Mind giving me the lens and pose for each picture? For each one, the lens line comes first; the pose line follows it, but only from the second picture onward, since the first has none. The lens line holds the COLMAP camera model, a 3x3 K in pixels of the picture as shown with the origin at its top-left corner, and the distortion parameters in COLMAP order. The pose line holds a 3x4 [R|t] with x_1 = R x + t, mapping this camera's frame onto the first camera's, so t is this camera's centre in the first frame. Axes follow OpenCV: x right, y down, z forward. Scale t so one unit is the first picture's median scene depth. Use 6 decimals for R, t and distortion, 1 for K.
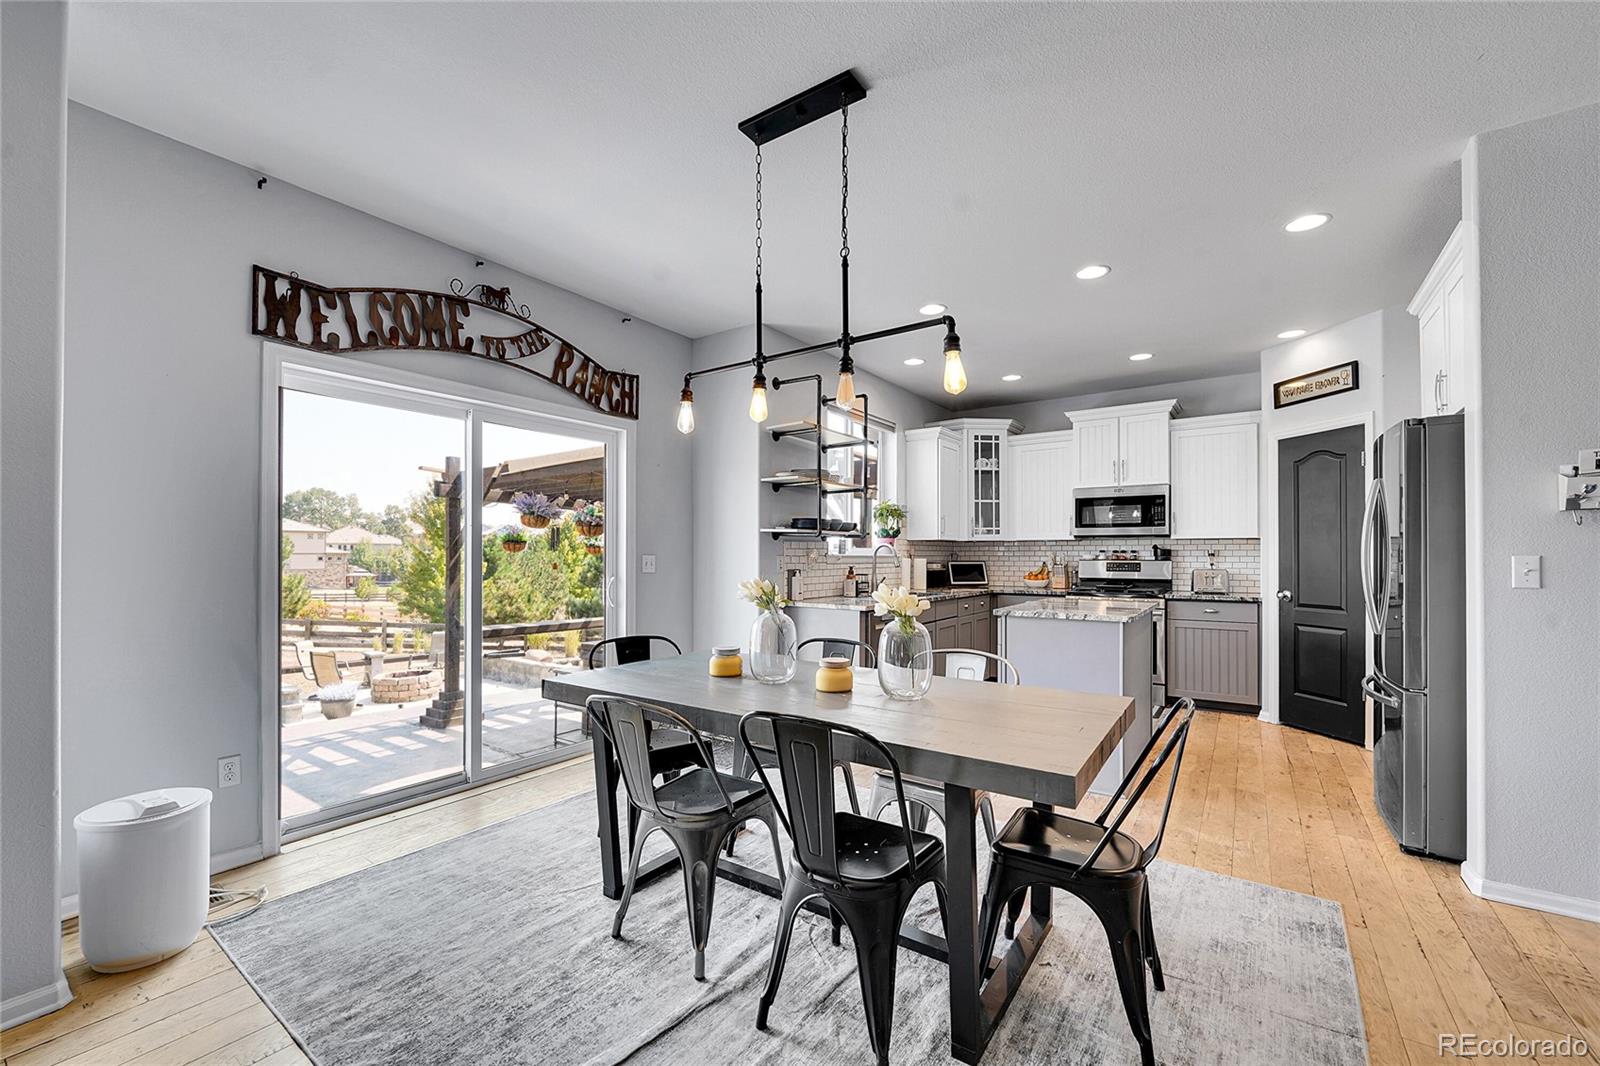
lens RADIAL K [[643.7, 0, 806.6], [0, 643.7, 552.3], [0, 0, 1]] dist [-0.016834, -0.000235]
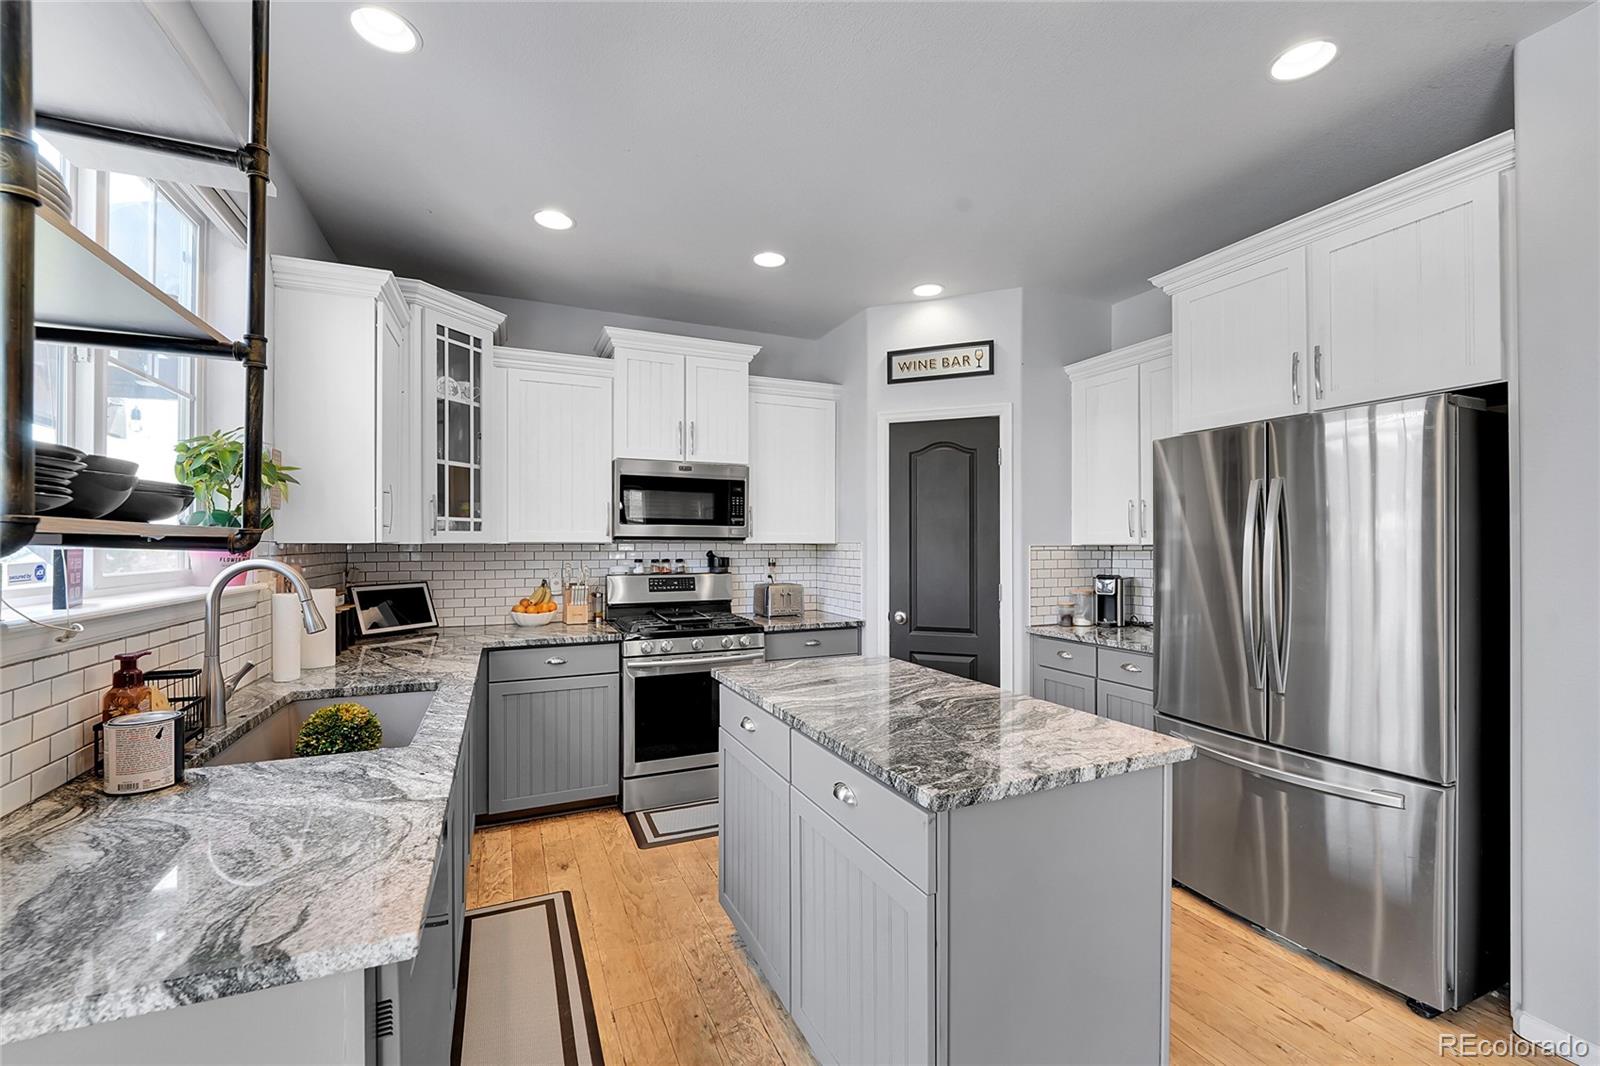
lens RADIAL K [[643.1, 0, 794.9], [0, 643.1, 544.4], [0, 0, 1]] dist [-0.007560, -0.002050]
pose [[0.525372, 0.001651, 0.850871, -0.006407], [-0.002688, 0.999996, -0.000281, -0.020495], [-0.850868, -0.002139, 0.525375, 0.588088]]
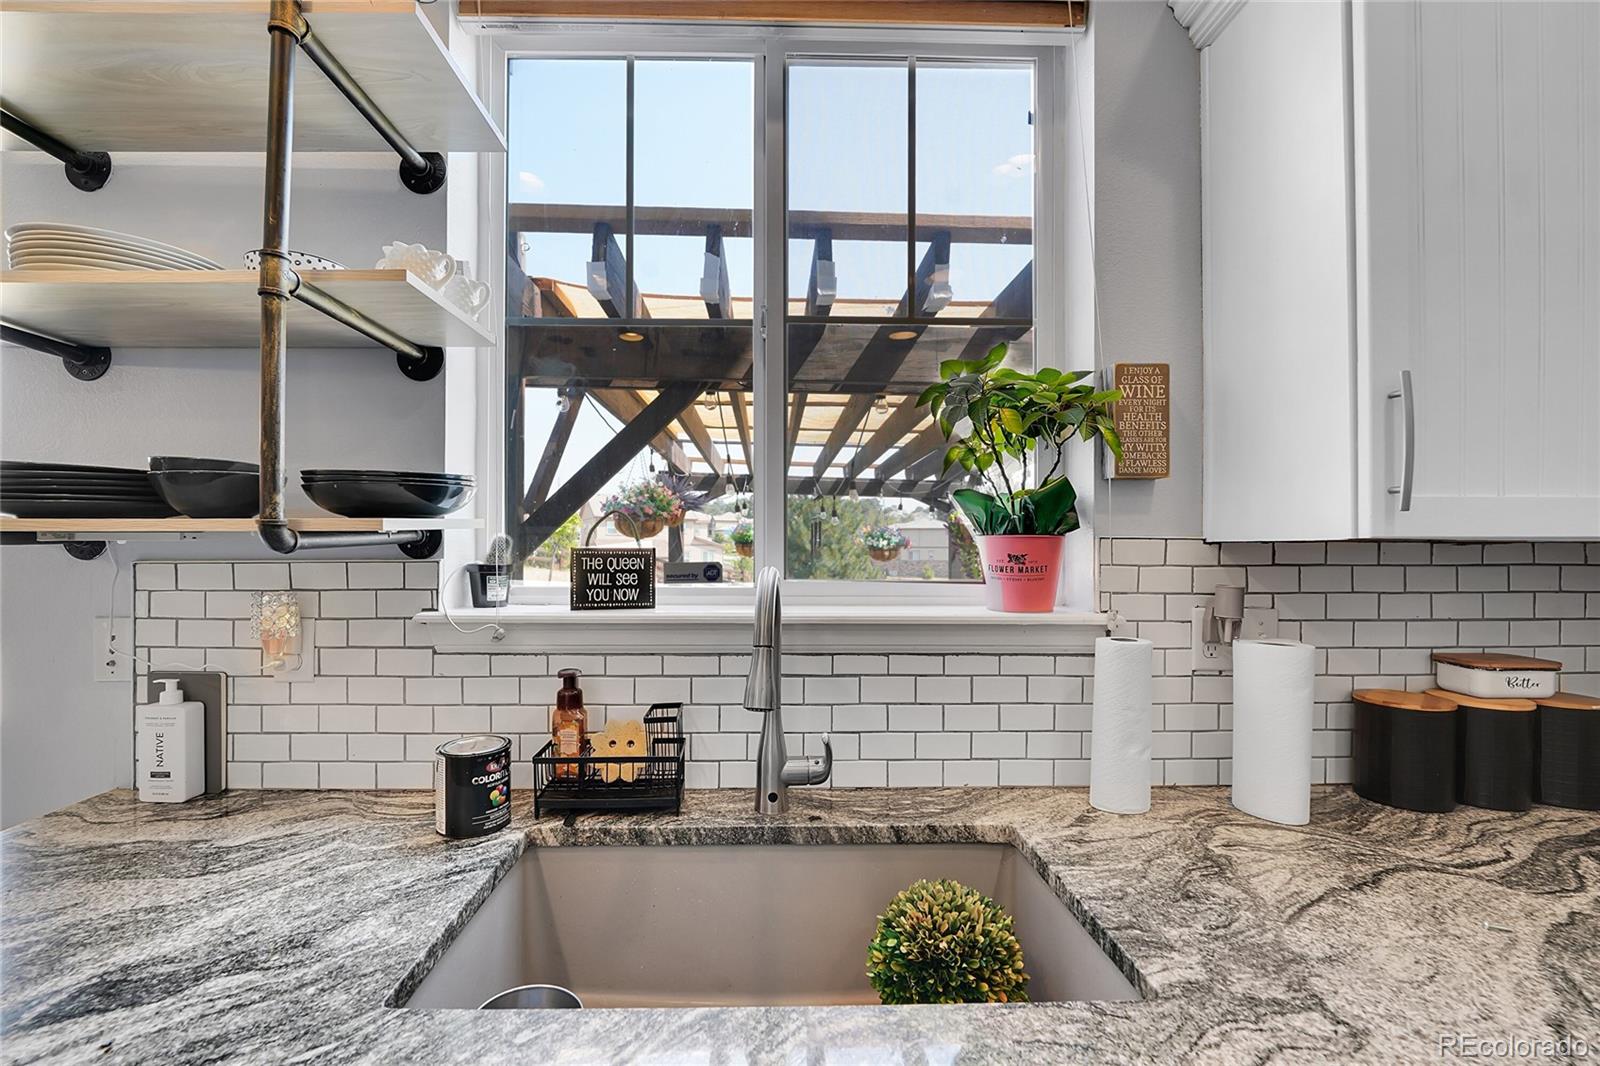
lens RADIAL K [[643.1, 0, 799.2], [0, 643.1, 543.1], [0, 0, 1]] dist [-0.007560, -0.002050]
pose [[0.589760, -0.012586, -0.807480, 0.265853], [-0.000964, 0.999867, -0.016289, -0.016766], [0.807578, 0.010385, 0.589669, 0.850646]]
